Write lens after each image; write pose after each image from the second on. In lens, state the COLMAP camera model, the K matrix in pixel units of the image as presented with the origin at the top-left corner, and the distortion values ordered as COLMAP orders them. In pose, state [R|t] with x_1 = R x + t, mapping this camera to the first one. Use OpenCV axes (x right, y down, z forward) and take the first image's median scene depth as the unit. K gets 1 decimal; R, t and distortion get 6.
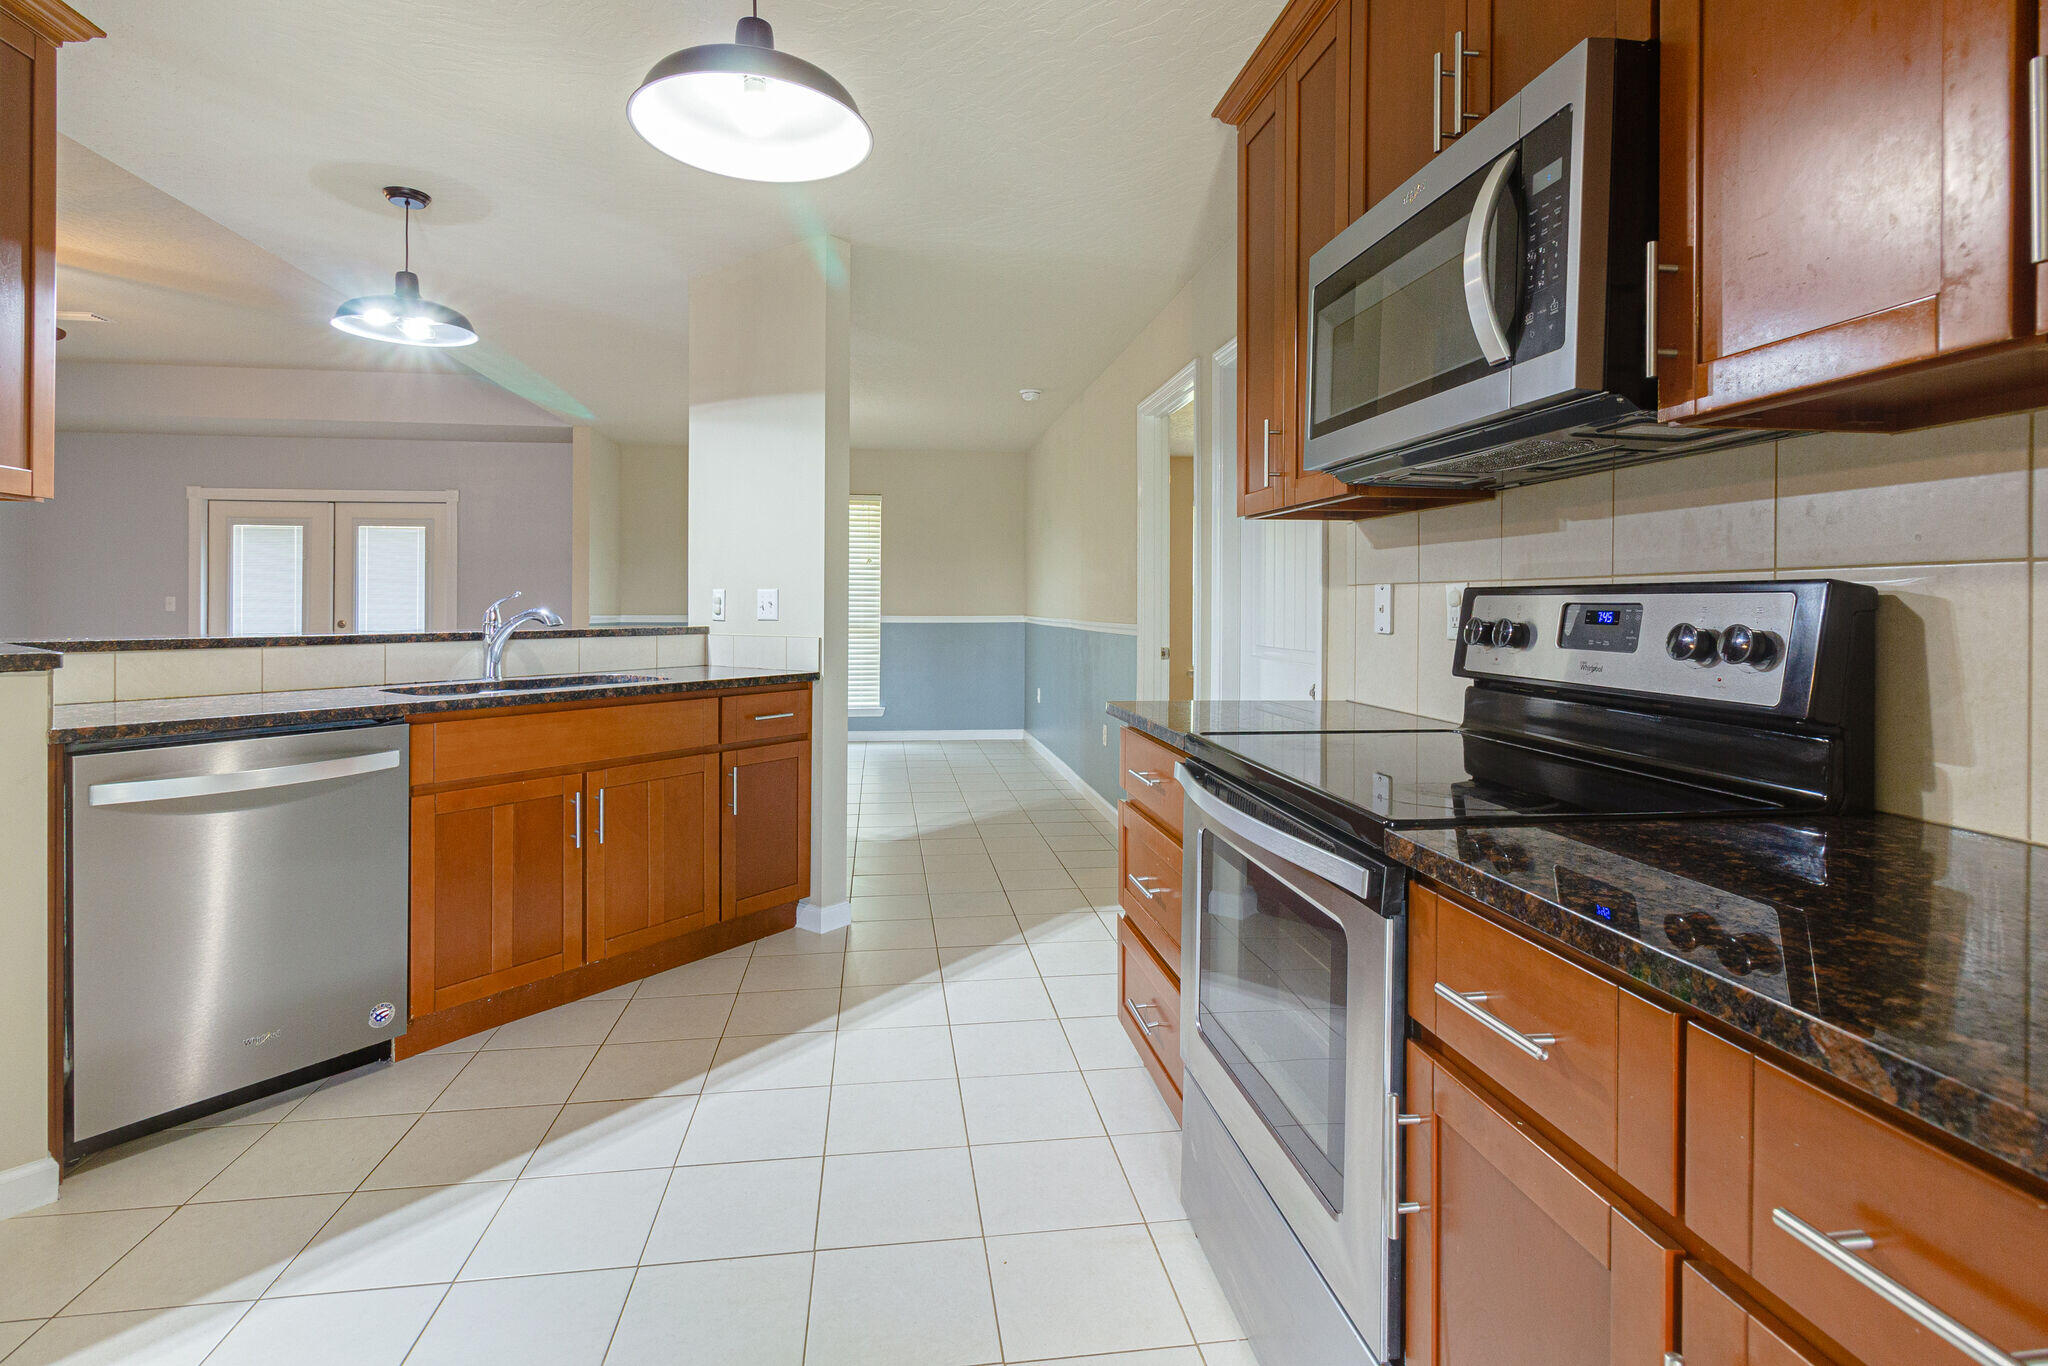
lens RADIAL K [[998.7, 0, 1015.6], [0, 998.7, 617.3], [0, 0, 1]] dist [0.002064, 0.000956]
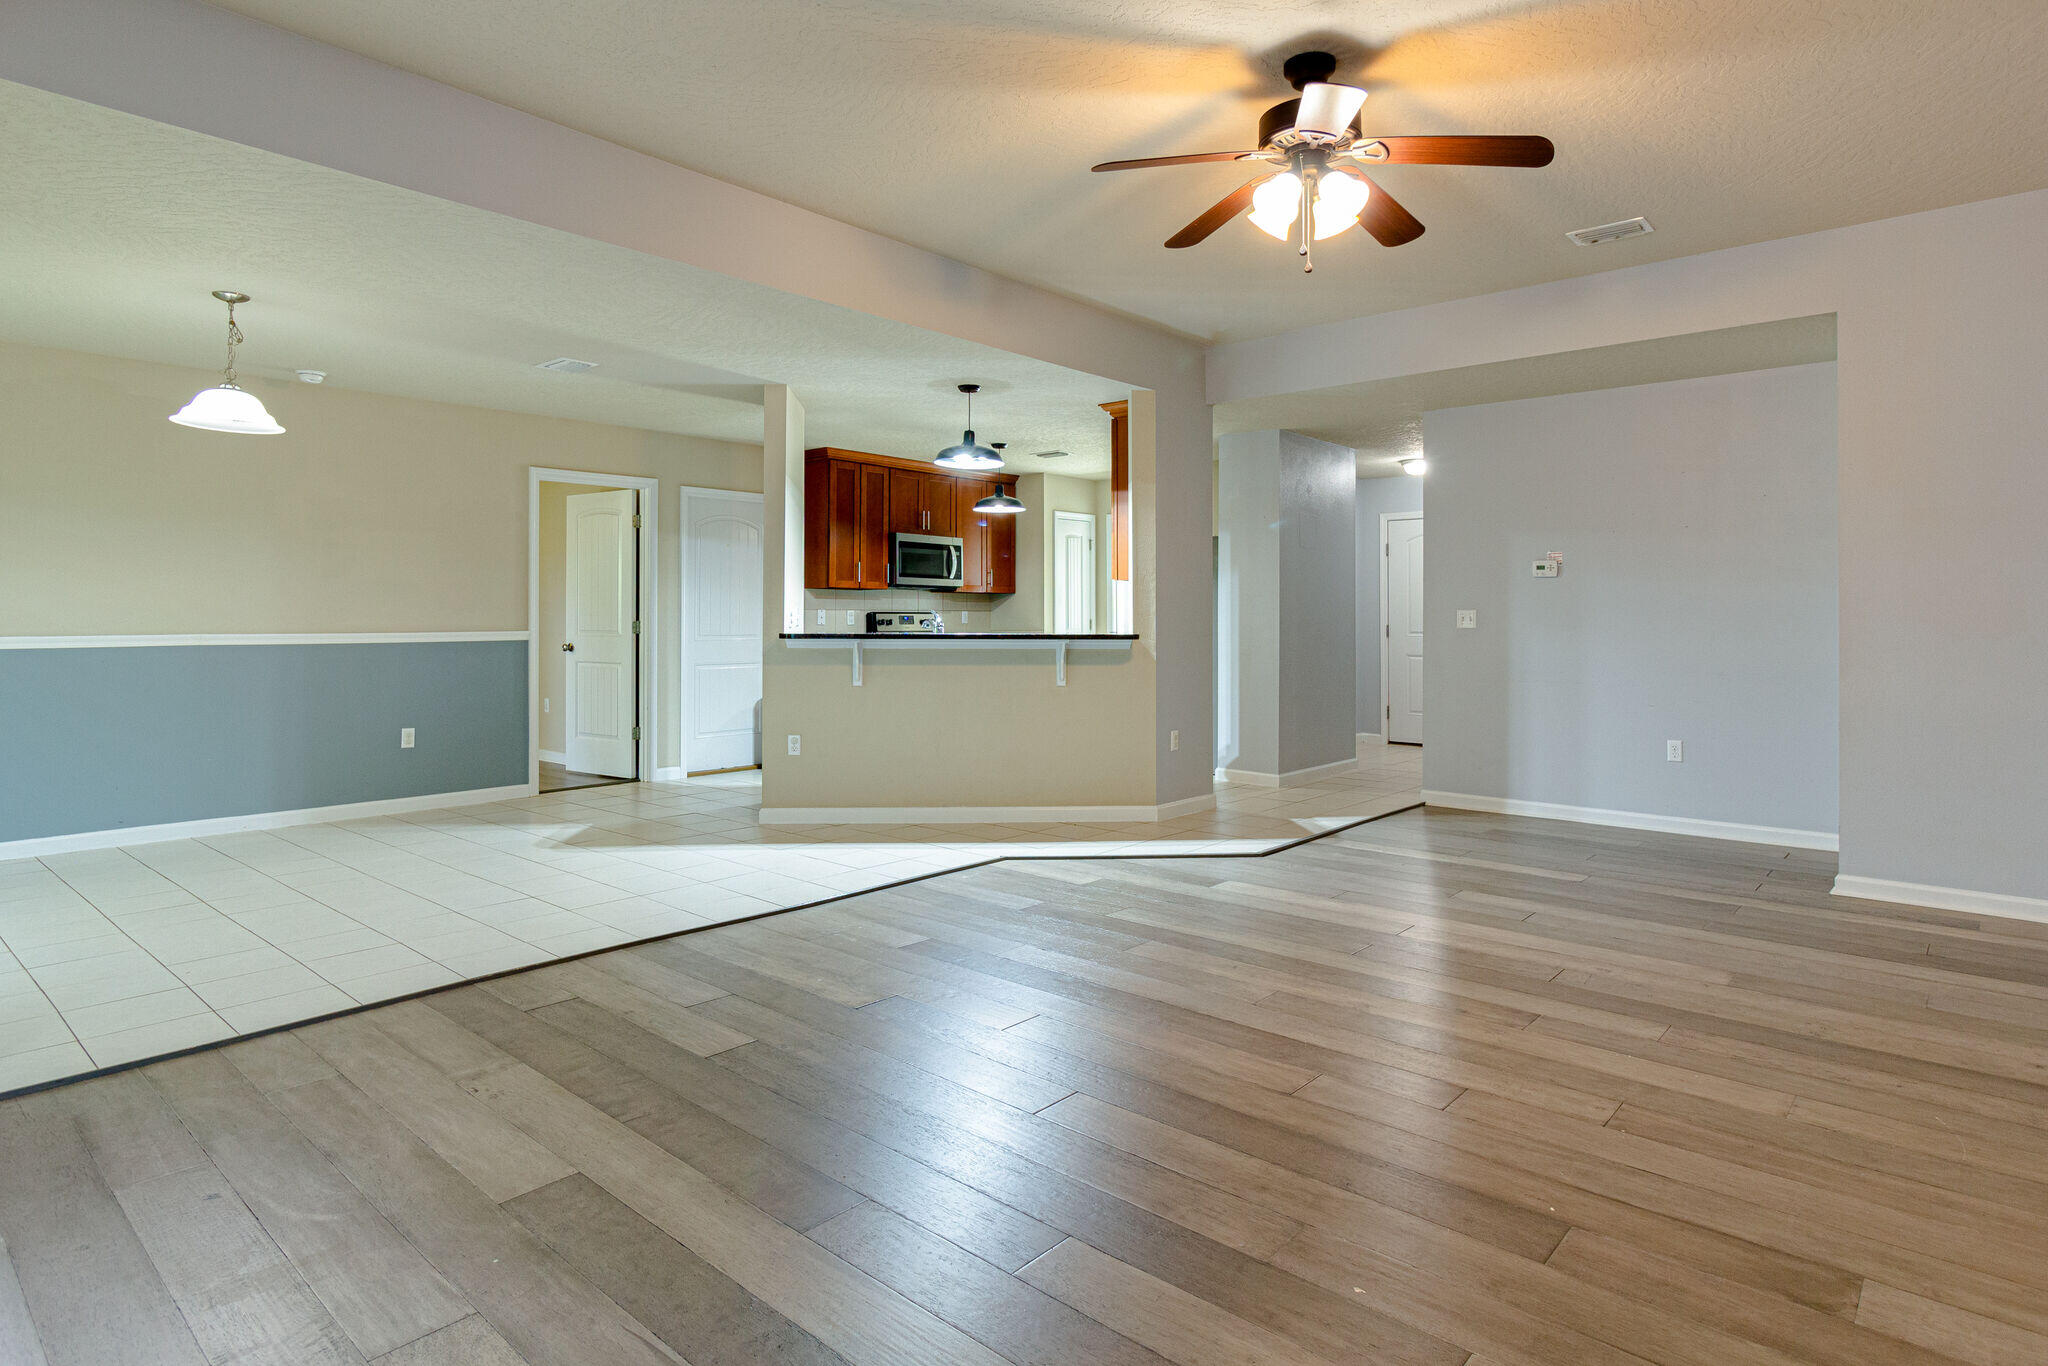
lens RADIAL K [[1107.5, 0, 1015.9], [0, 1107.5, 606.8], [0, 0, 1]] dist [0.003080, 0.000603]
pose [[-0.655205, 0.002636, 0.755446, -0.881013], [0.007779, 0.999964, 0.003258, -0.015635], [-0.755411, 0.008011, -0.655202, 0.912084]]
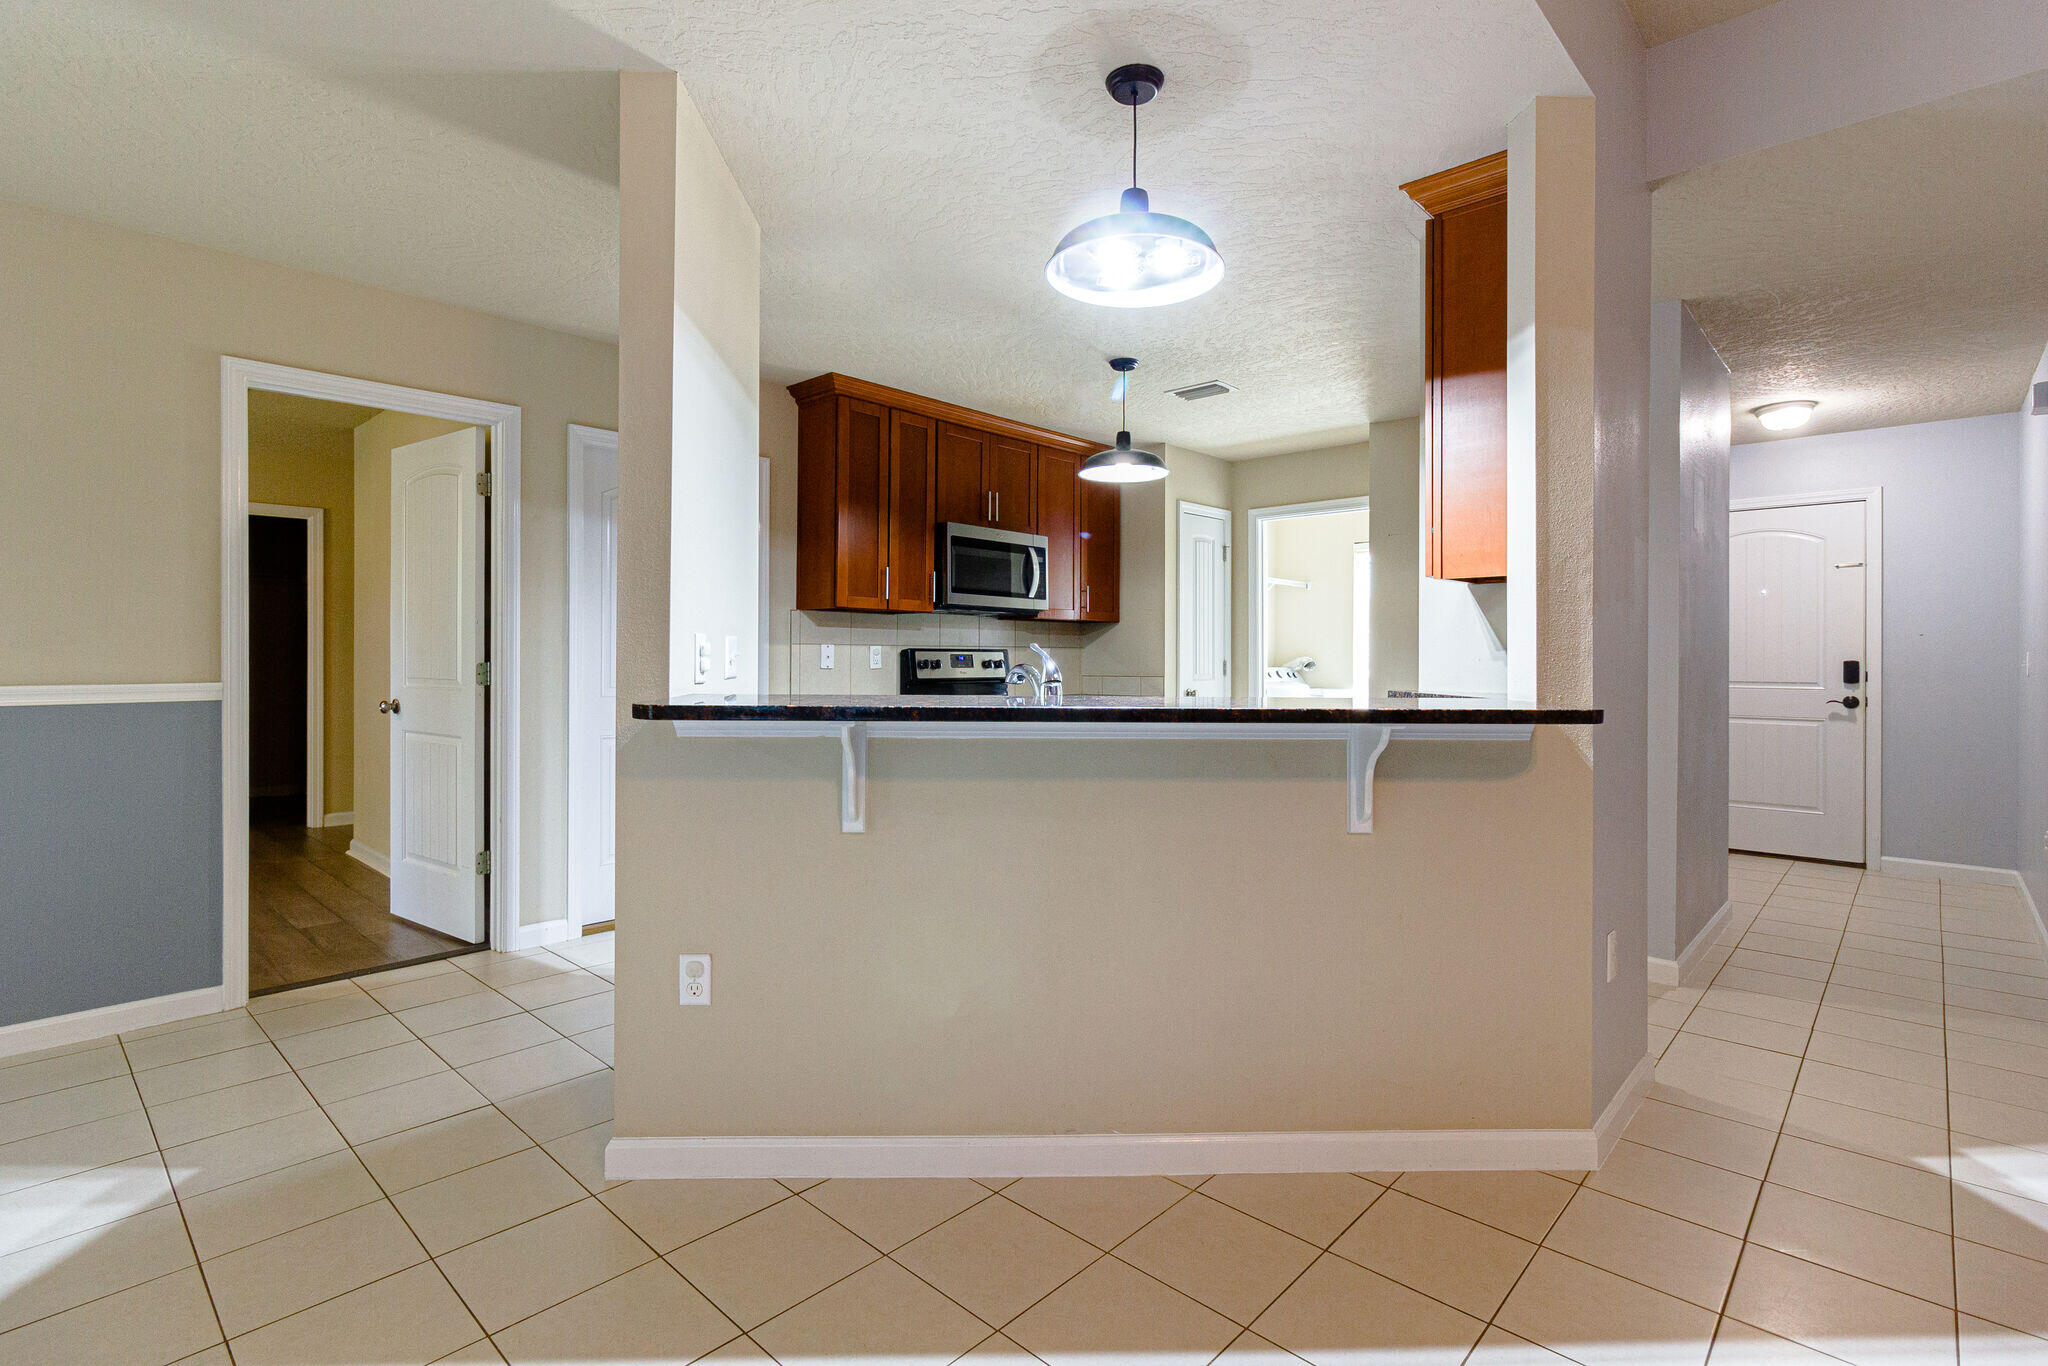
lens RADIAL K [[965.7, 0, 1019.0], [0, 965.7, 651.3], [0, 0, 1]] dist [0.000282, 0.000064]
pose [[-0.632848, -0.004415, 0.774264, -0.446176], [0.004046, 0.999951, 0.009009, -0.011138], [-0.774266, 0.008834, -0.632799, 0.613043]]
